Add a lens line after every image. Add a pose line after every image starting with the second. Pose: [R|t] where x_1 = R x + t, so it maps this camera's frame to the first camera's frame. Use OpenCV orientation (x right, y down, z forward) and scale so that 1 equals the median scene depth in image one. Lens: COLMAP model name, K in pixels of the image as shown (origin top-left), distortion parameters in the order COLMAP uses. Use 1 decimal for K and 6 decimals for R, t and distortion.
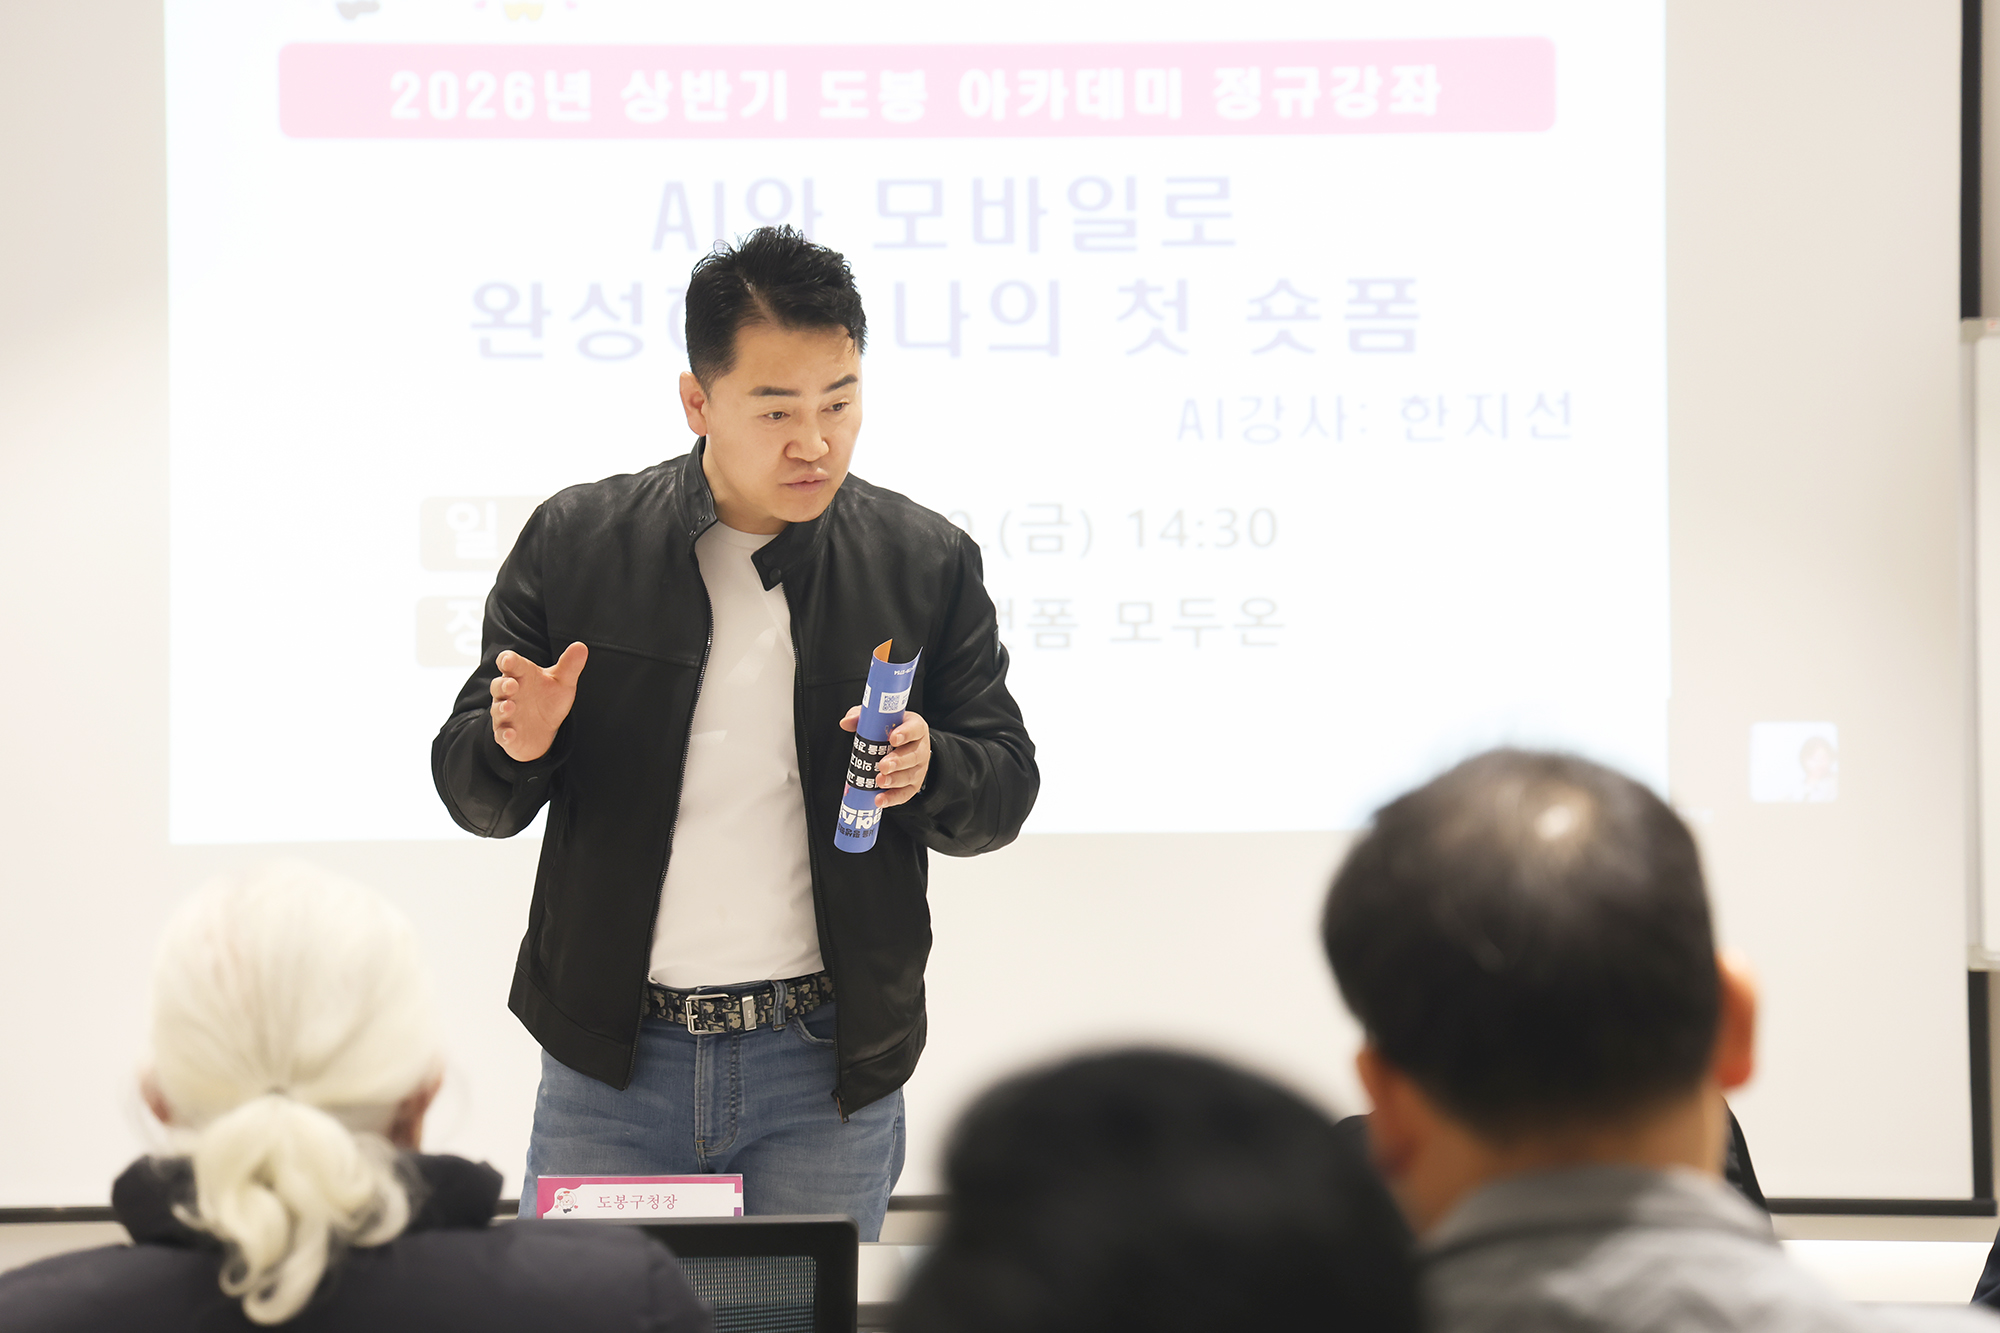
lens RADIAL K [[6179.7, 0, 1031.3], [0, 6179.7, 694.4], [0, 0, 1]] dist [0.701814, 0.000000]
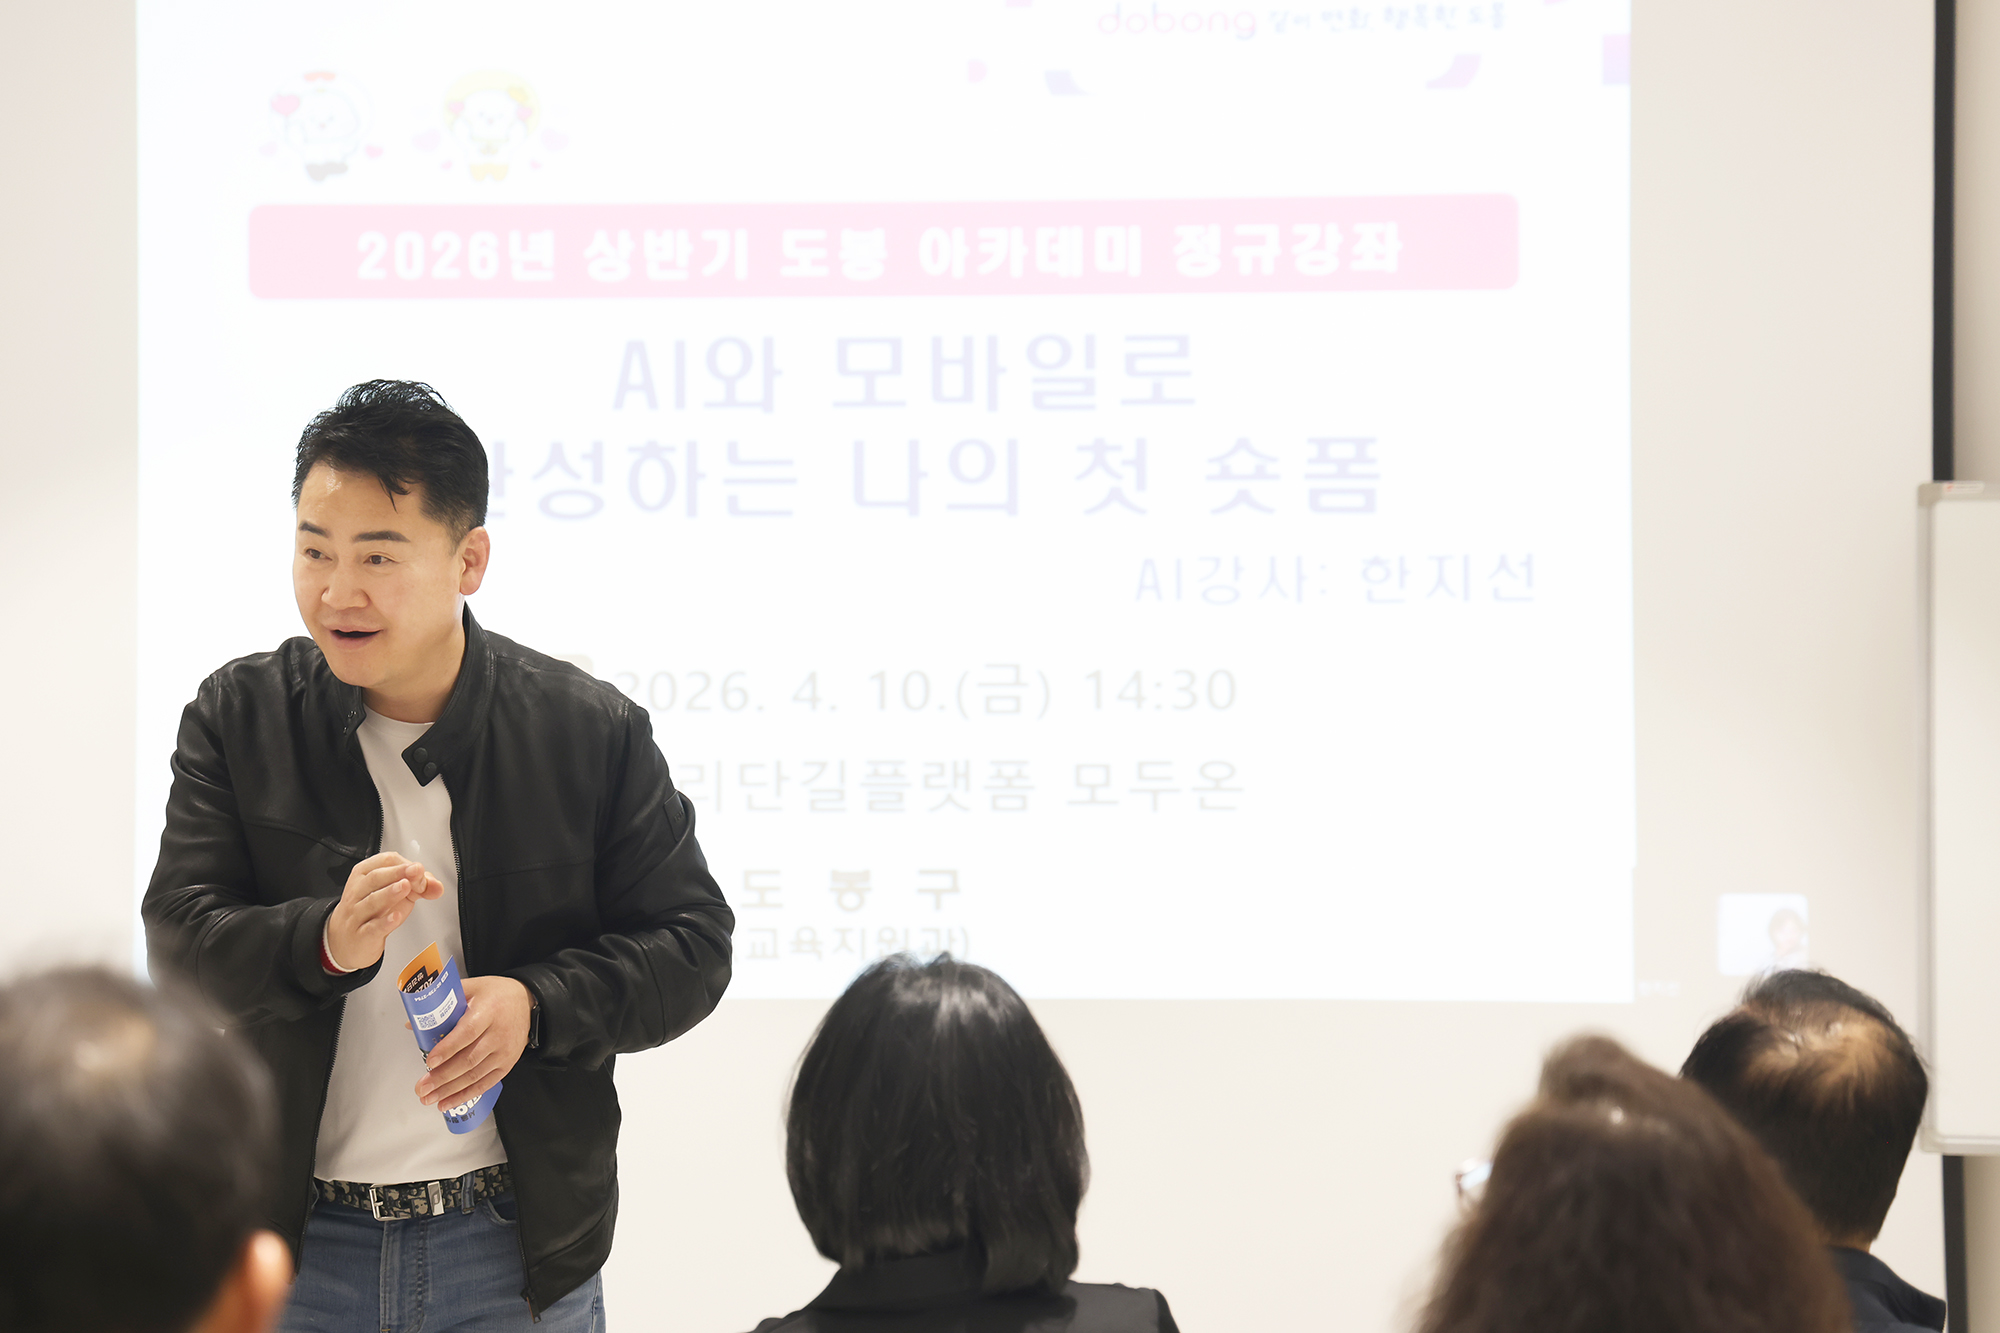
lens RADIAL K [[6179.7, 0, 1066.8], [0, 6179.7, 693.0], [0, 0, 1]] dist [0.701814, 0.000000]
pose [[0.993265, 0.004348, -0.115786, 0.126632], [-0.006717, 0.999776, -0.020075, -0.006568], [0.115673, 0.020717, 0.993071, 0.022233]]
